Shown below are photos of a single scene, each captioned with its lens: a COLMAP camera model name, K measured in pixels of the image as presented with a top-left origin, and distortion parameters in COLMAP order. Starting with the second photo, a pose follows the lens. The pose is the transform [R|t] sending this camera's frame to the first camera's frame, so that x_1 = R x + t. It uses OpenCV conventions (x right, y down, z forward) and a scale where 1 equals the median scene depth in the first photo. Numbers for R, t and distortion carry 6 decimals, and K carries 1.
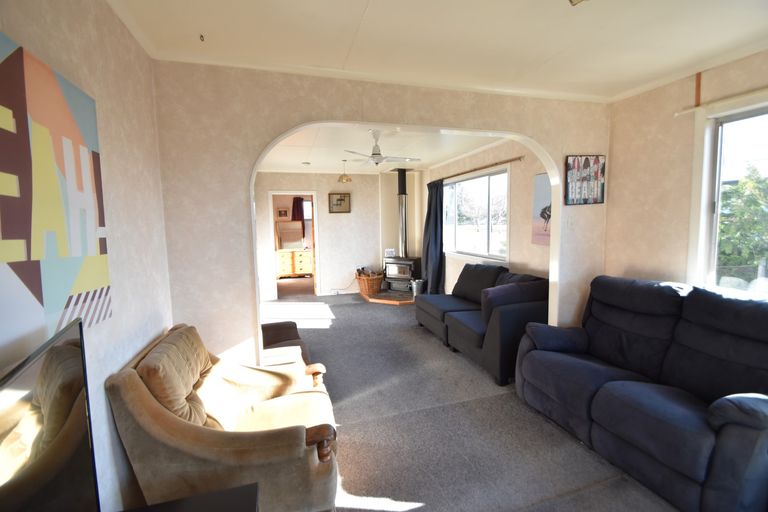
lens RADIAL K [[341.4, 0, 381.1], [0, 341.4, 255.5], [0, 0, 1]] dist [-0.014236, -0.003345]
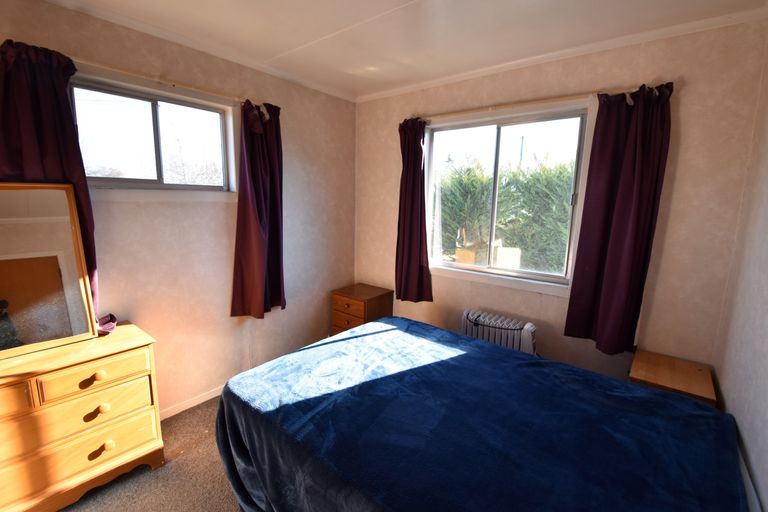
lens RADIAL K [[341.4, 0, 385.3], [0, 341.4, 260.0], [0, 0, 1]] dist [-0.014236, -0.003345]
pose [[0.825518, -0.062142, 0.560944, -0.418674], [0.016053, 0.996103, 0.086725, -0.158035], [-0.564147, -0.062588, 0.823299, 1.600933]]
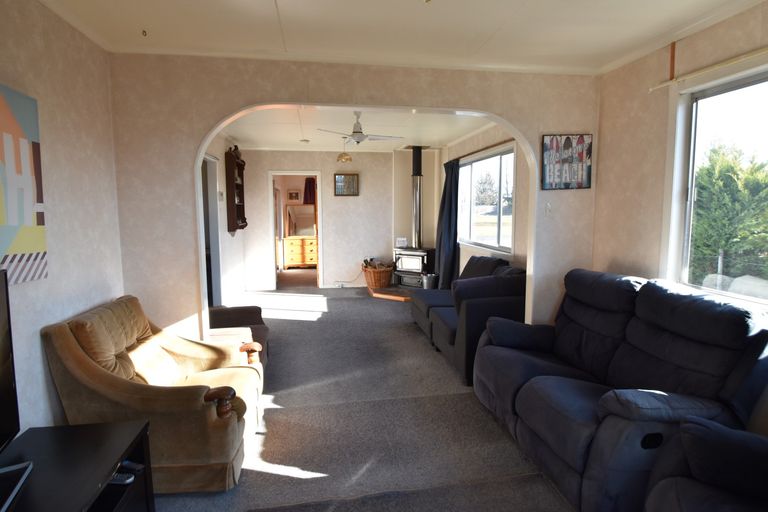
lens RADIAL K [[413.2, 0, 383.6], [0, 413.2, 254.3], [0, 0, 1]] dist [-0.030828, -0.000779]
pose [[0.991929, 0.030700, -0.123024, 0.327833], [-0.029048, 0.999462, 0.015197, 0.023137], [0.123424, -0.011500, 0.992287, -0.166606]]
